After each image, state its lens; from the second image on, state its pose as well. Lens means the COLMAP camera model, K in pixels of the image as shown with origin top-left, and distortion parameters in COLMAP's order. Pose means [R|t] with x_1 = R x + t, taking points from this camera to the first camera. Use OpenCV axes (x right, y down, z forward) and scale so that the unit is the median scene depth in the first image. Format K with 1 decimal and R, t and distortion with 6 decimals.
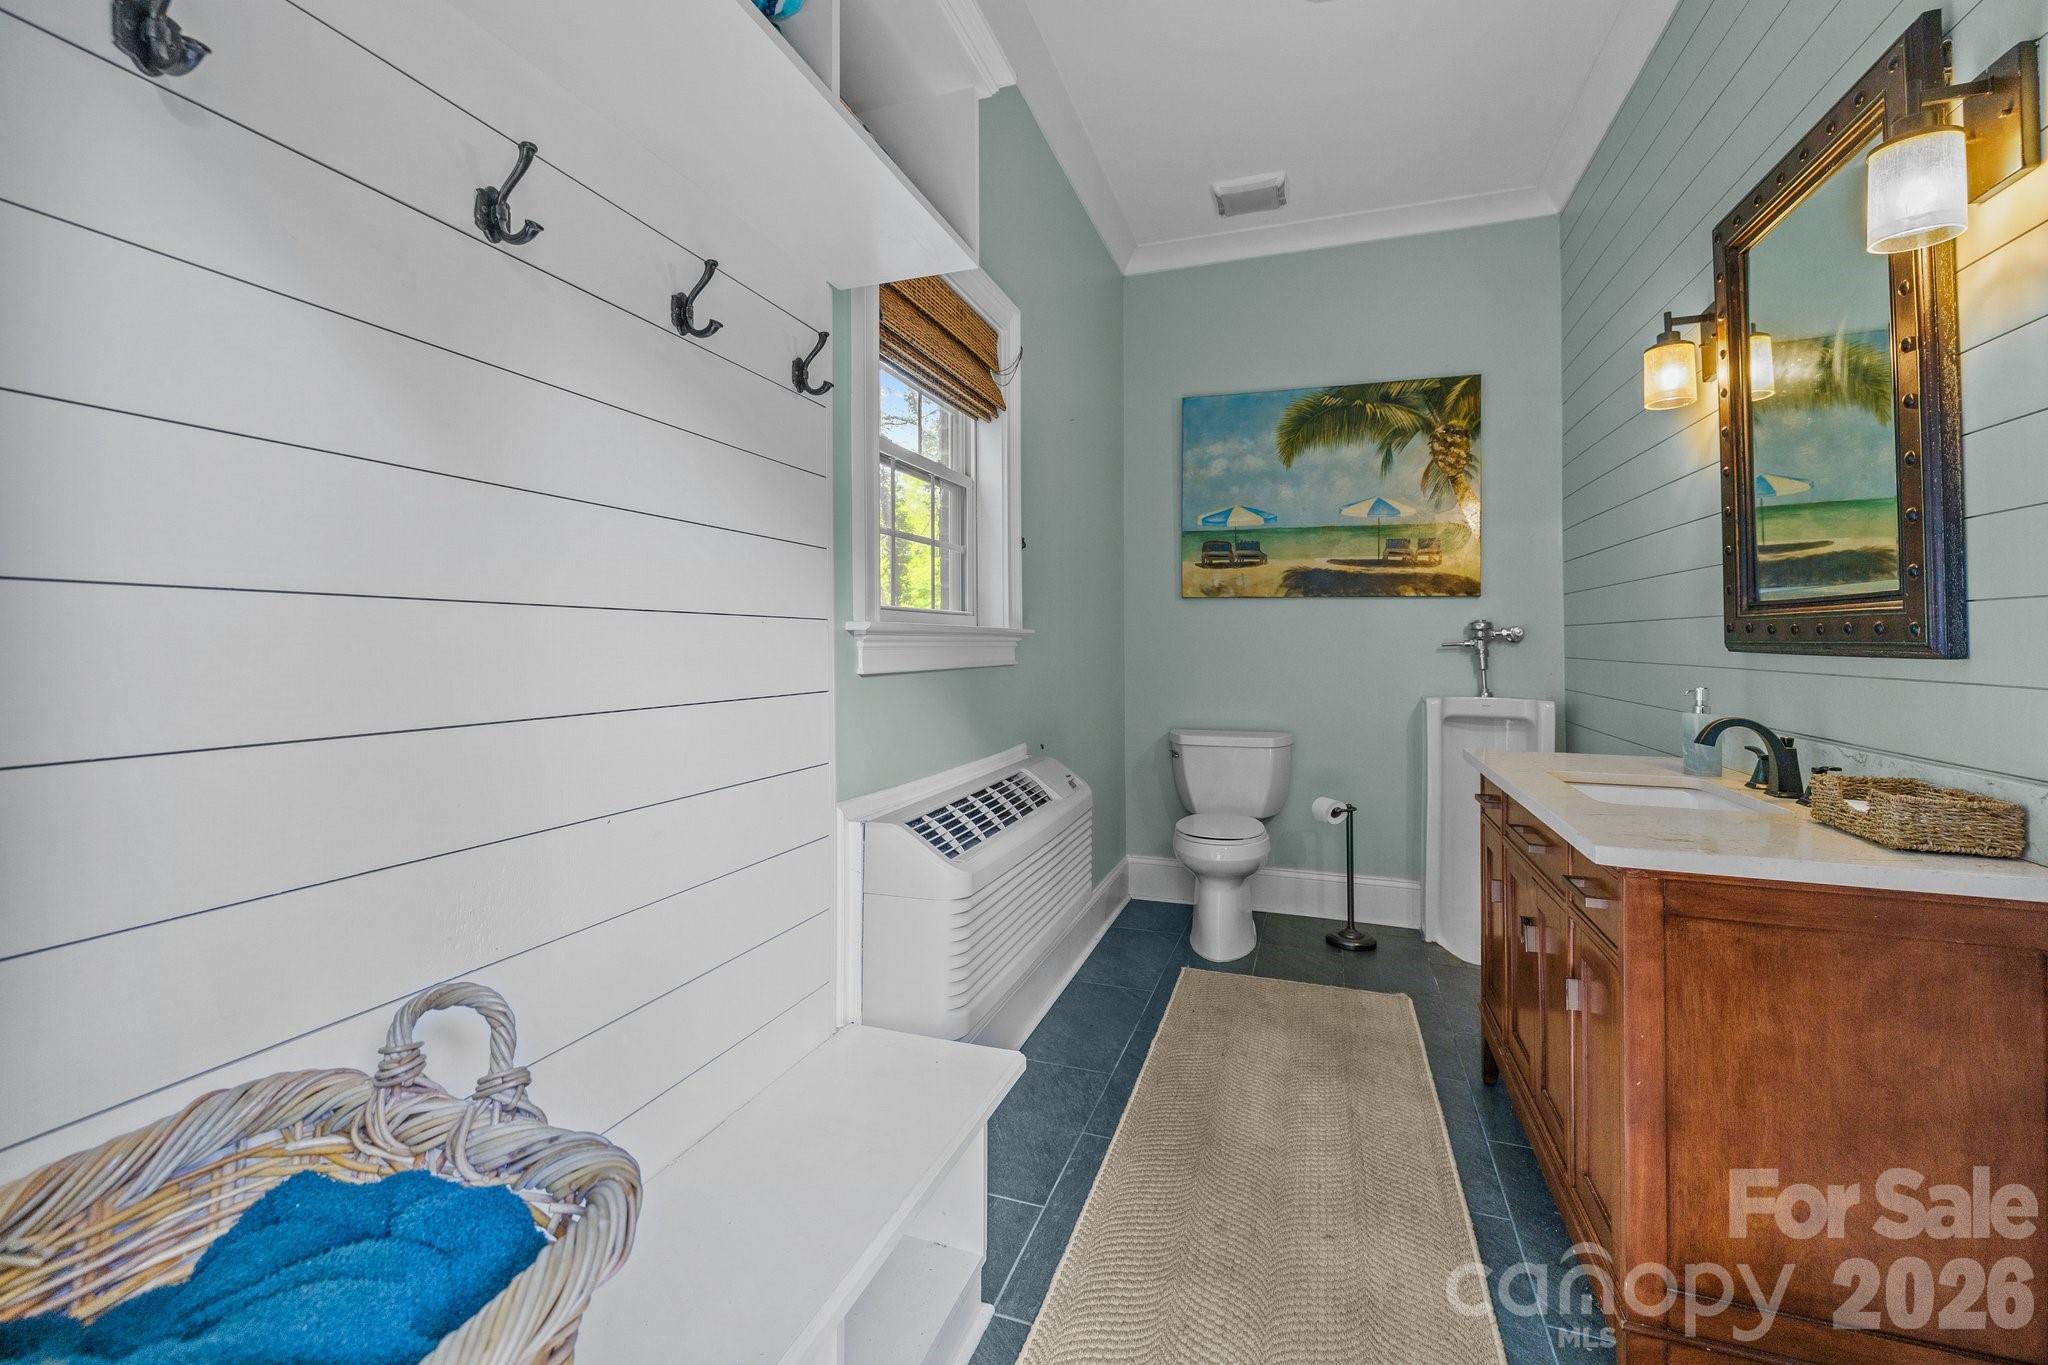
lens RADIAL K [[876.9, 0, 1017.2], [0, 876.9, 631.6], [0, 0, 1]] dist [-0.000510, 0.000001]
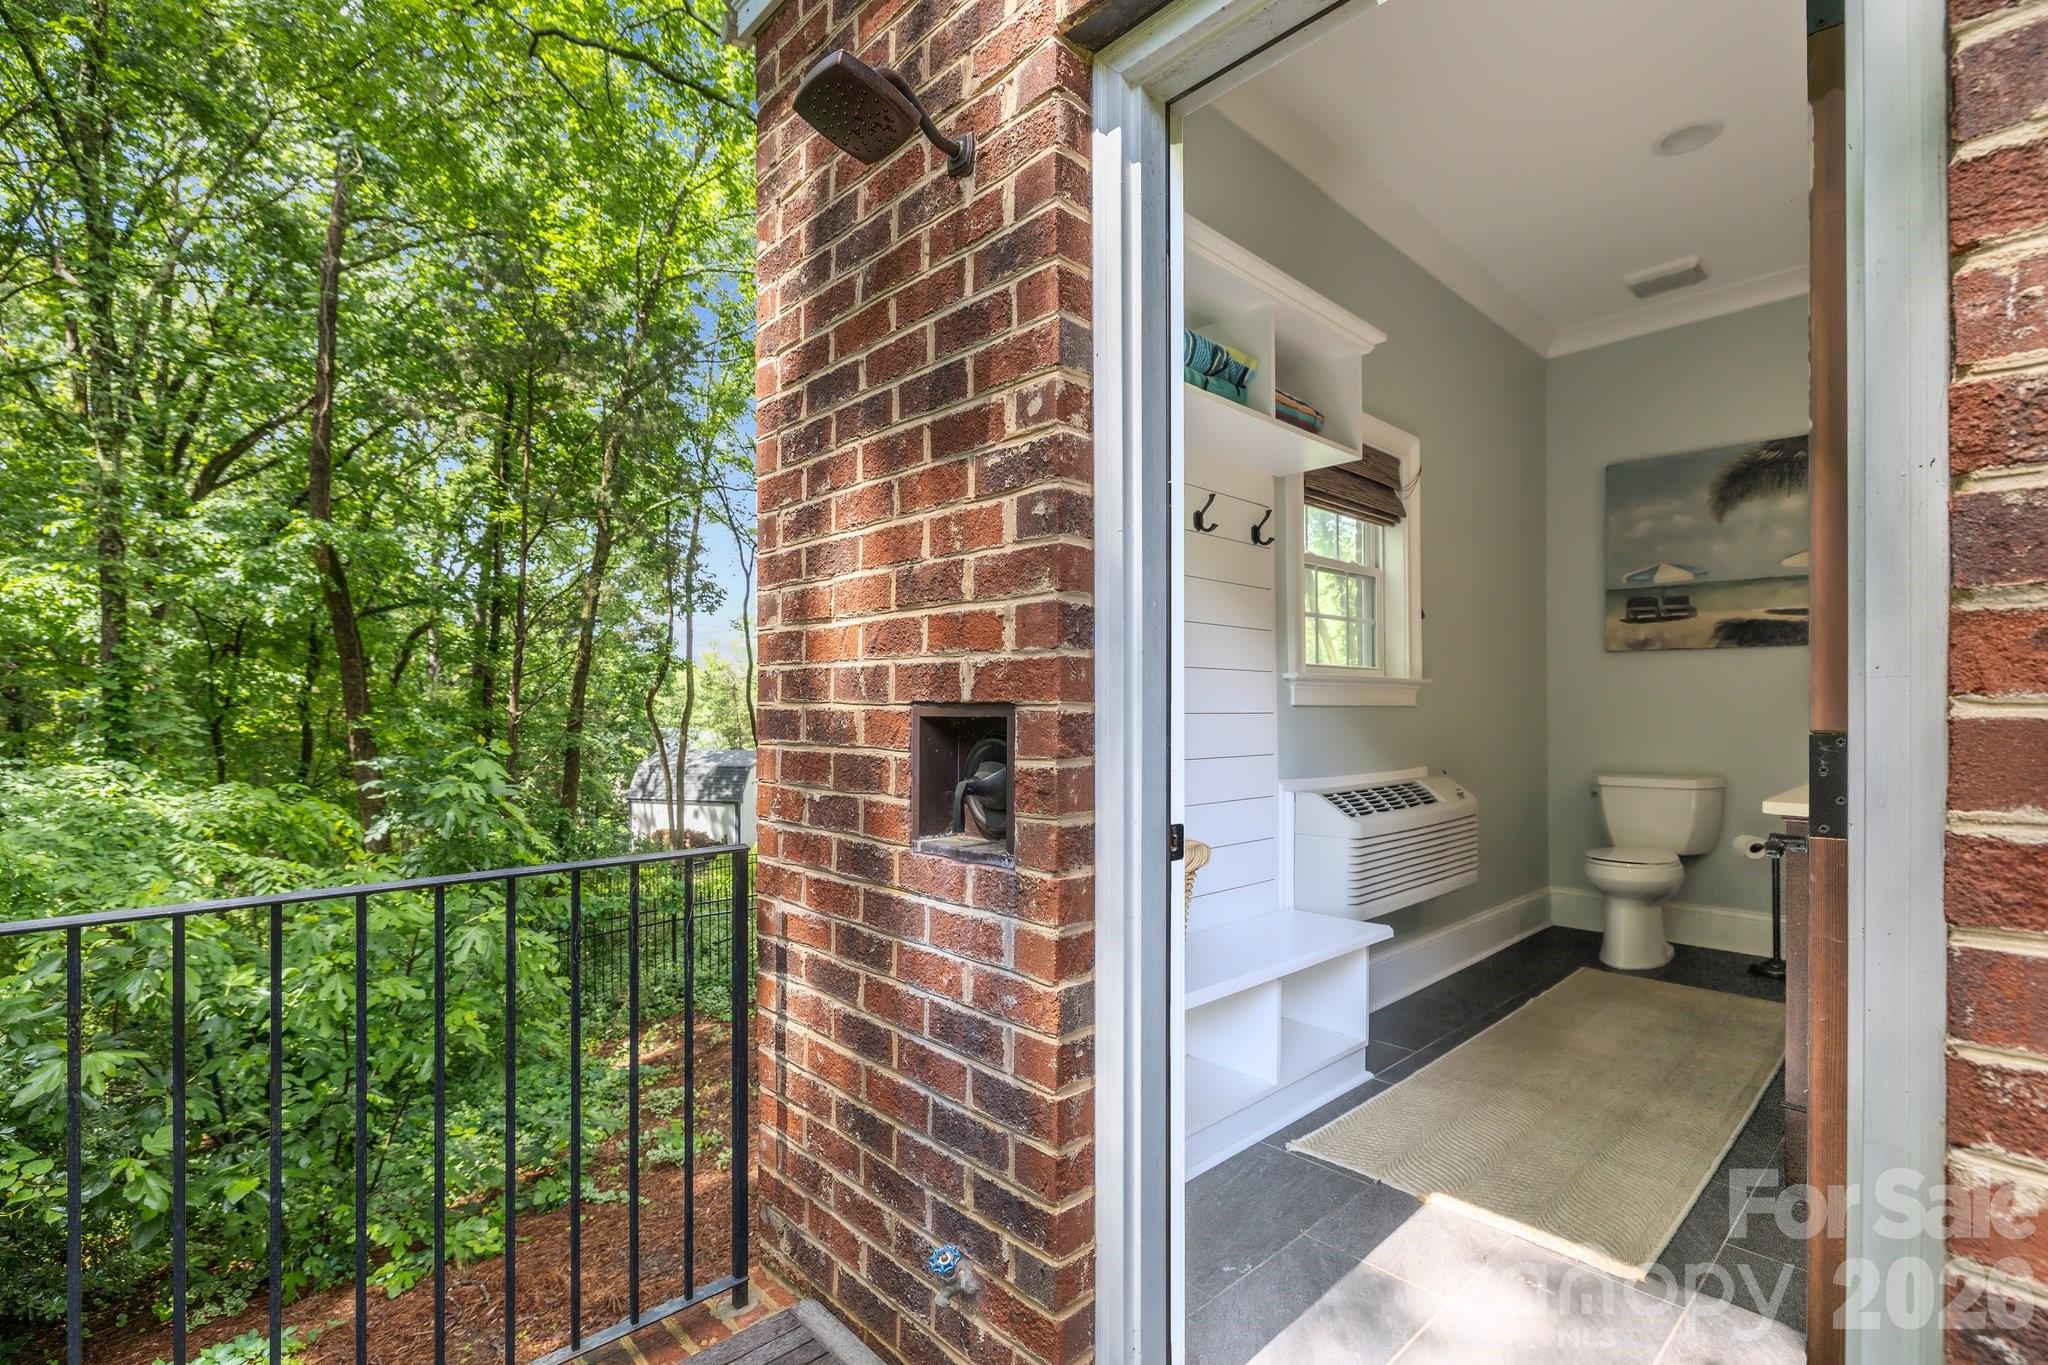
lens RADIAL K [[930.4, 0, 1022.4], [0, 930.4, 715.0], [0, 0, 1]] dist [-0.003703, -0.000435]
pose [[0.886273, -0.003483, -0.463151, 0.123636], [0.010006, 0.999882, 0.011627, 0.028858], [0.463056, -0.014939, 0.886203, -0.538314]]
